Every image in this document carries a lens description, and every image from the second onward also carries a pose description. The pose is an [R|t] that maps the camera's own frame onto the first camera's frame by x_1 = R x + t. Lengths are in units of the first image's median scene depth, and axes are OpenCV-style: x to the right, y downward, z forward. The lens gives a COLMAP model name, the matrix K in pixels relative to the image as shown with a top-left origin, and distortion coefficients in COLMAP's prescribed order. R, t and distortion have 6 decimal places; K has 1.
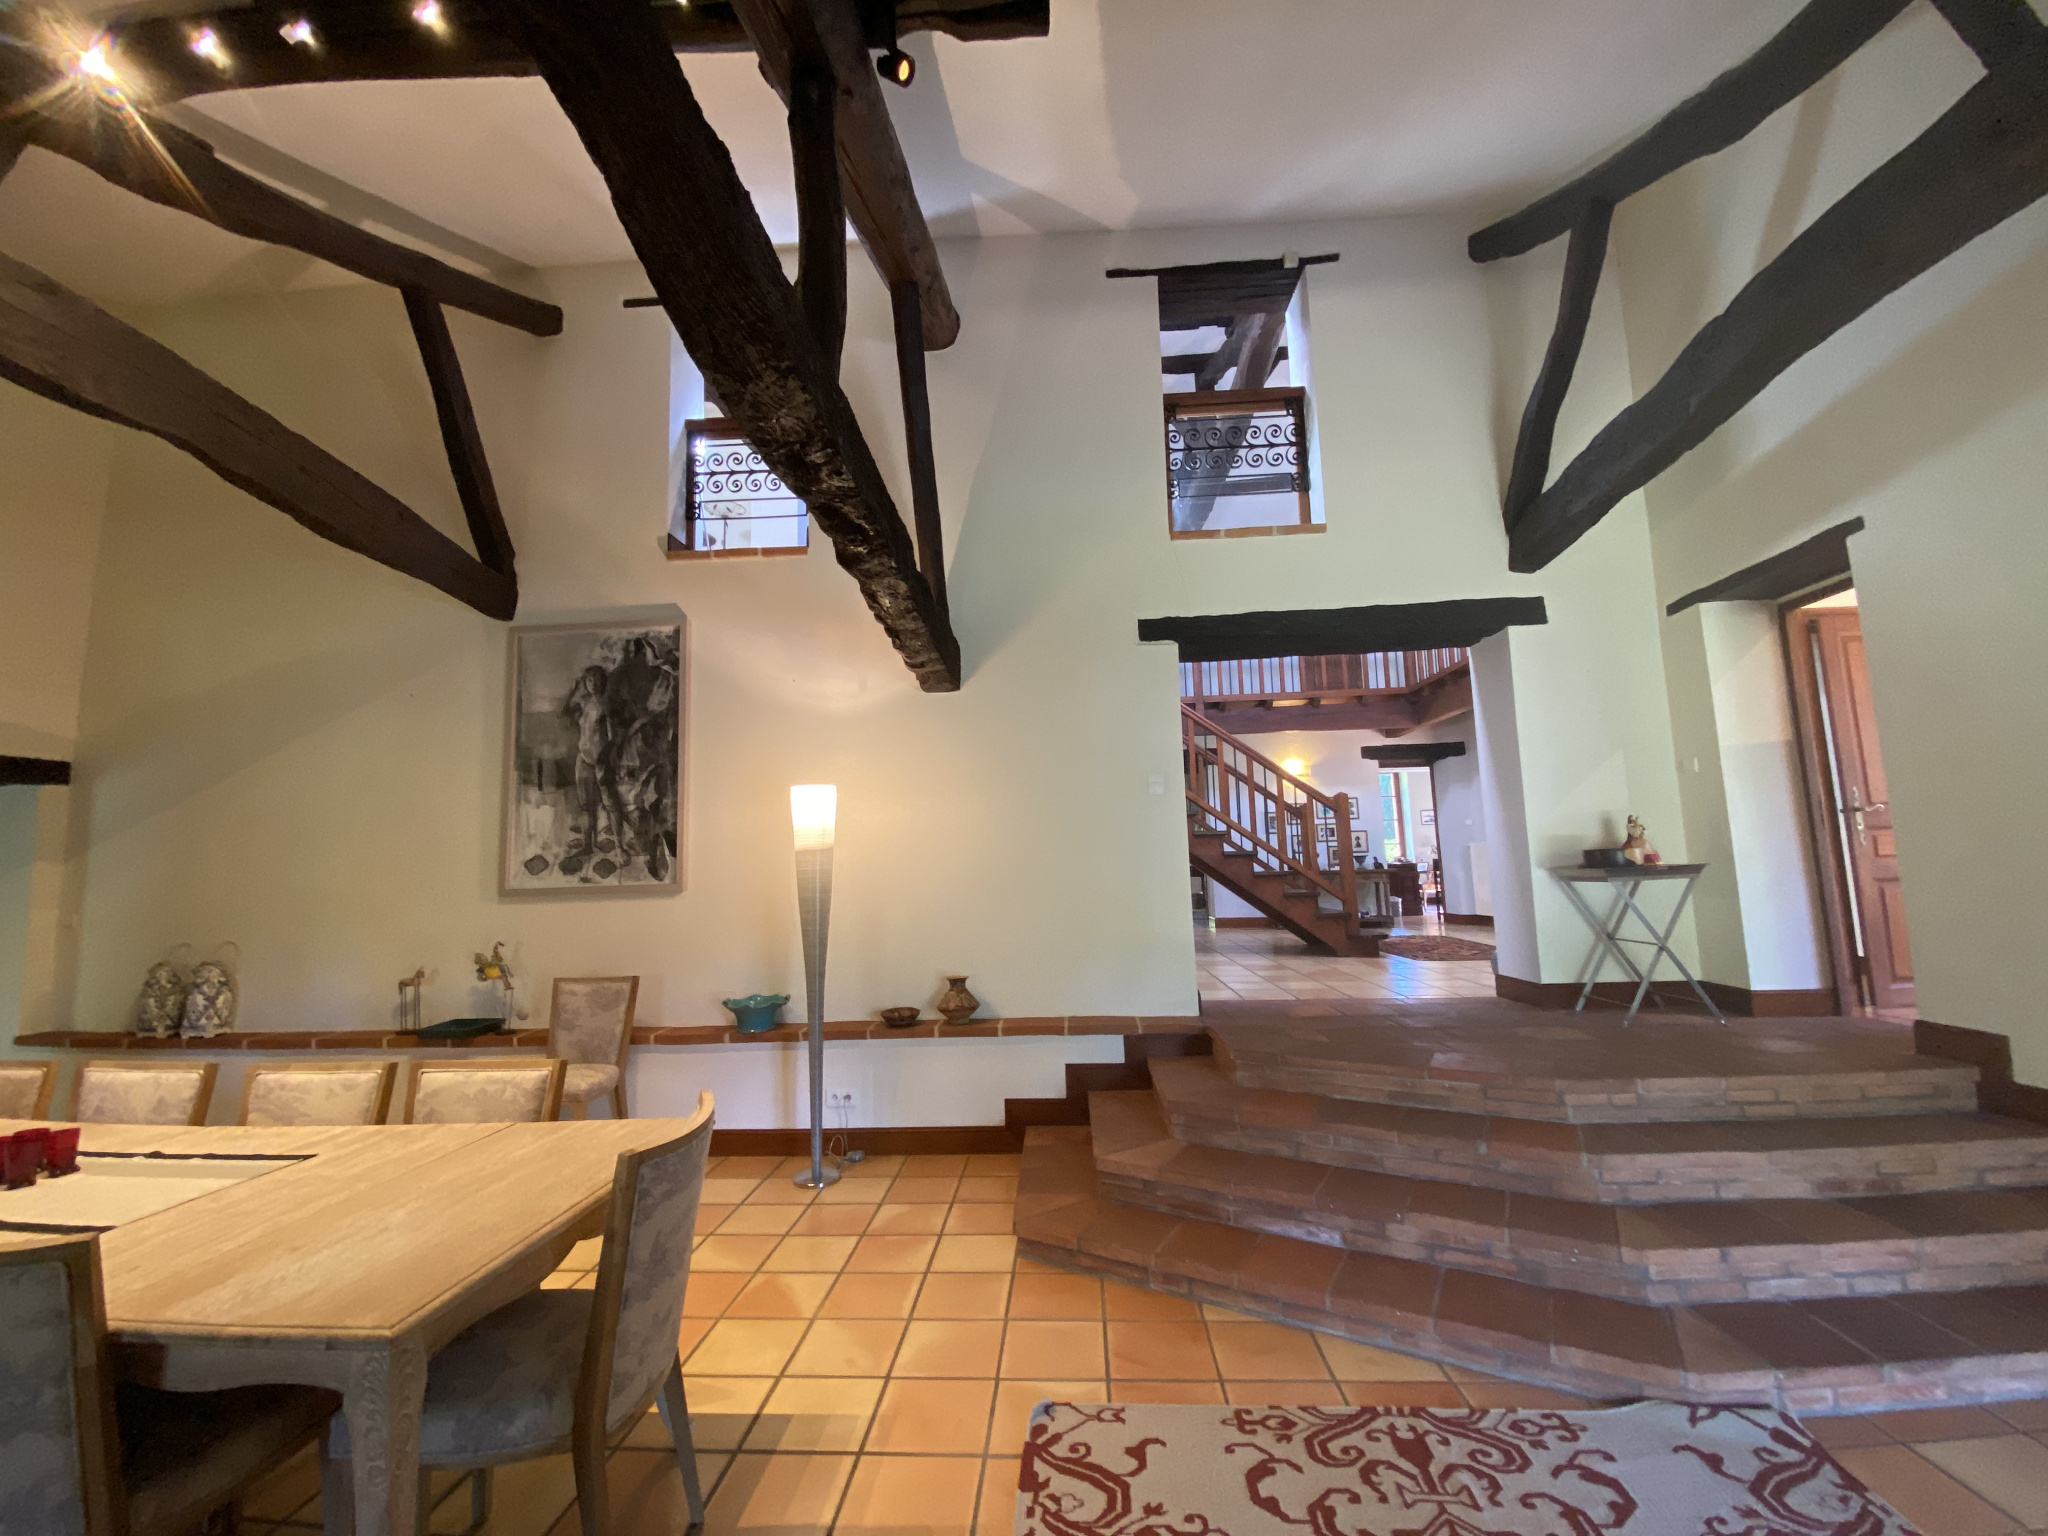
lens RADIAL K [[827.3, 0, 1027.0], [0, 827.3, 765.1], [0, 0, 1]] dist [0.021616, -0.022155]
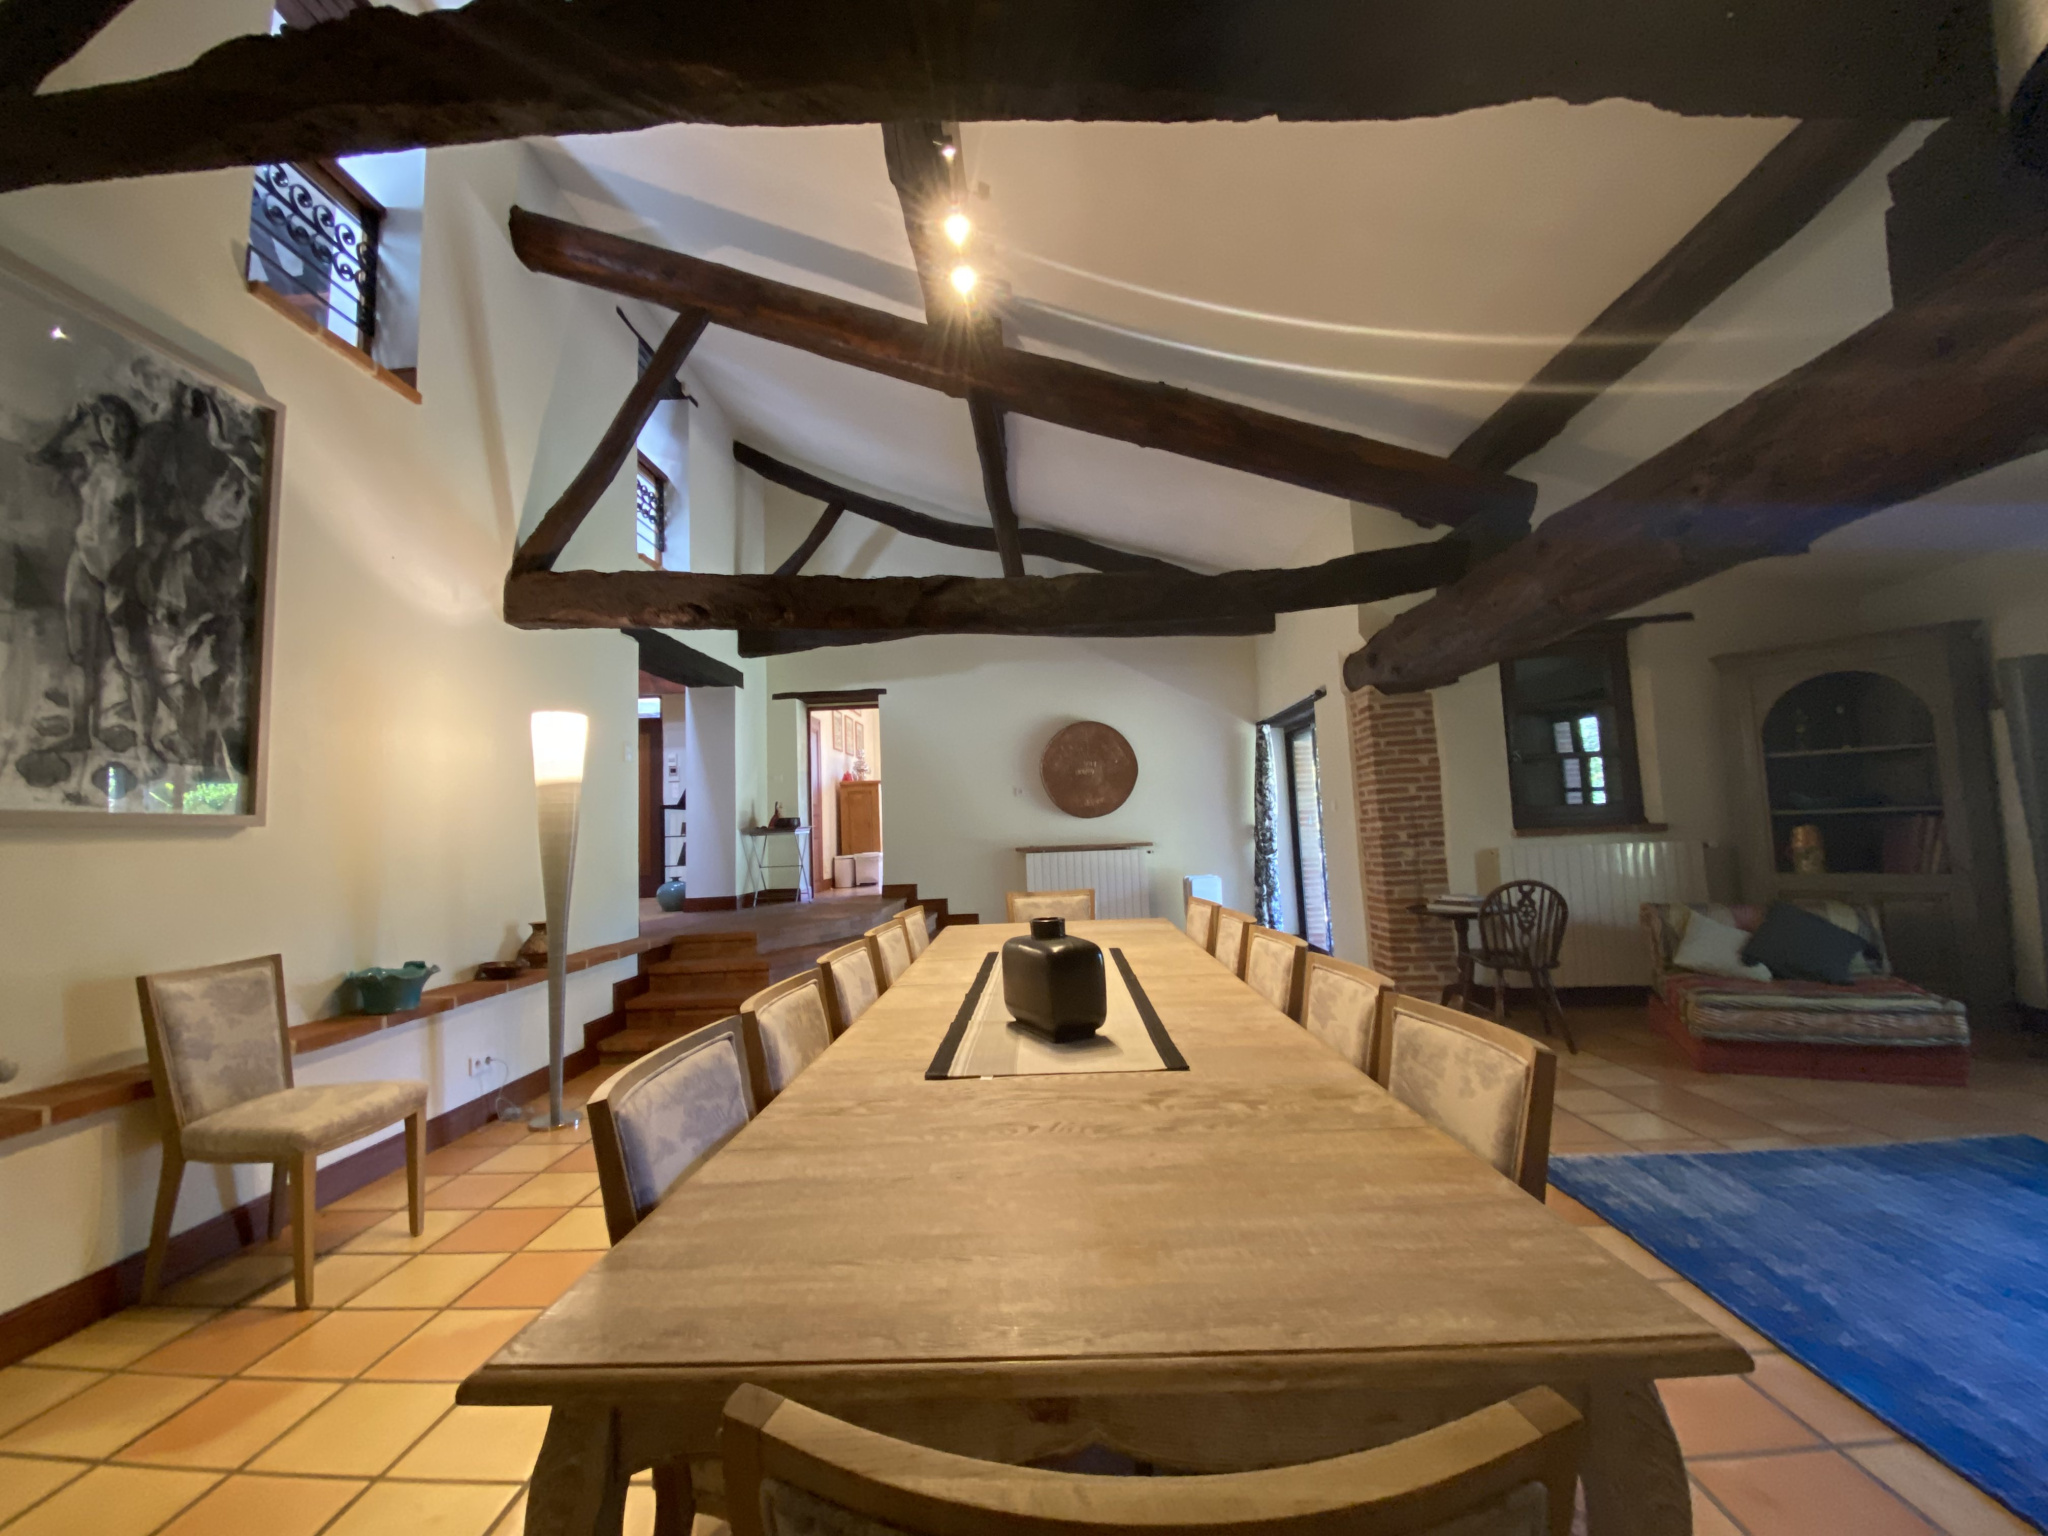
lens RADIAL K [[818.9, 0, 1018.5], [0, 818.9, 766.2], [0, 0, 1]] dist [0.020501, -0.021447]
pose [[-0.020868, 0.107718, 0.993962, -1.156399], [-0.084351, 0.990445, -0.109107, 0.137160], [-0.996218, -0.086119, -0.011582, 0.473729]]
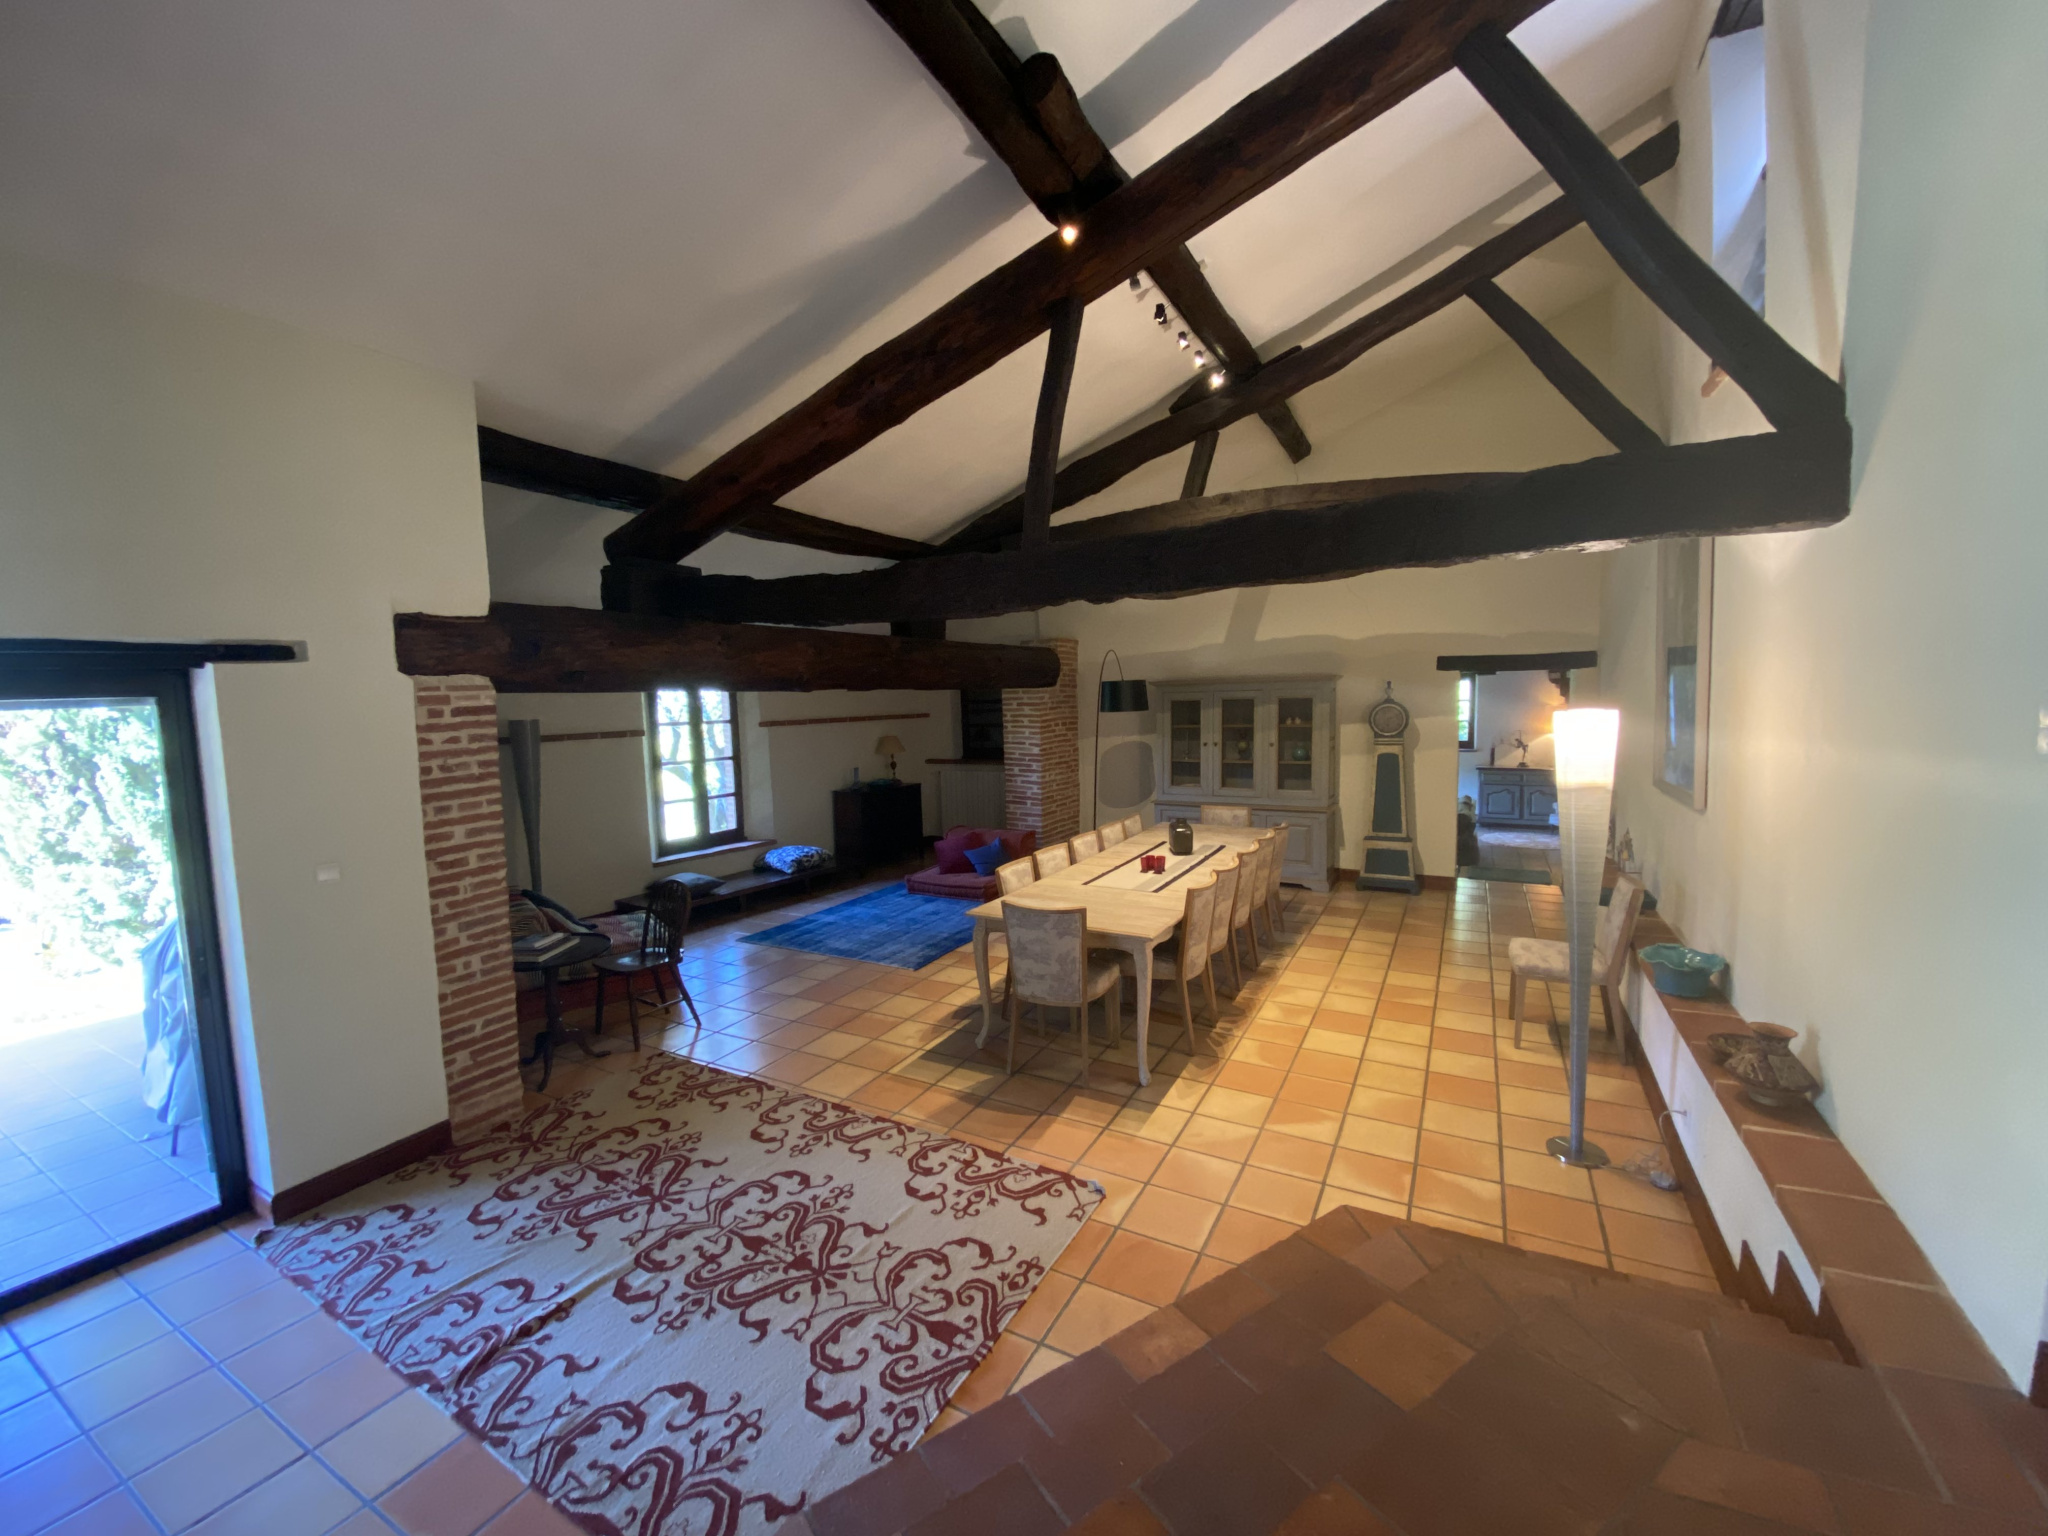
lens RADIAL K [[818.9, 0, 1018.5], [0, 818.9, 766.2], [0, 0, 1]] dist [0.020501, -0.021447]
pose [[-0.421378, 0.124255, -0.898332, 0.685153], [0.149605, 0.986522, 0.066278, -0.056977], [0.894460, -0.106467, -0.434288, 0.820787]]
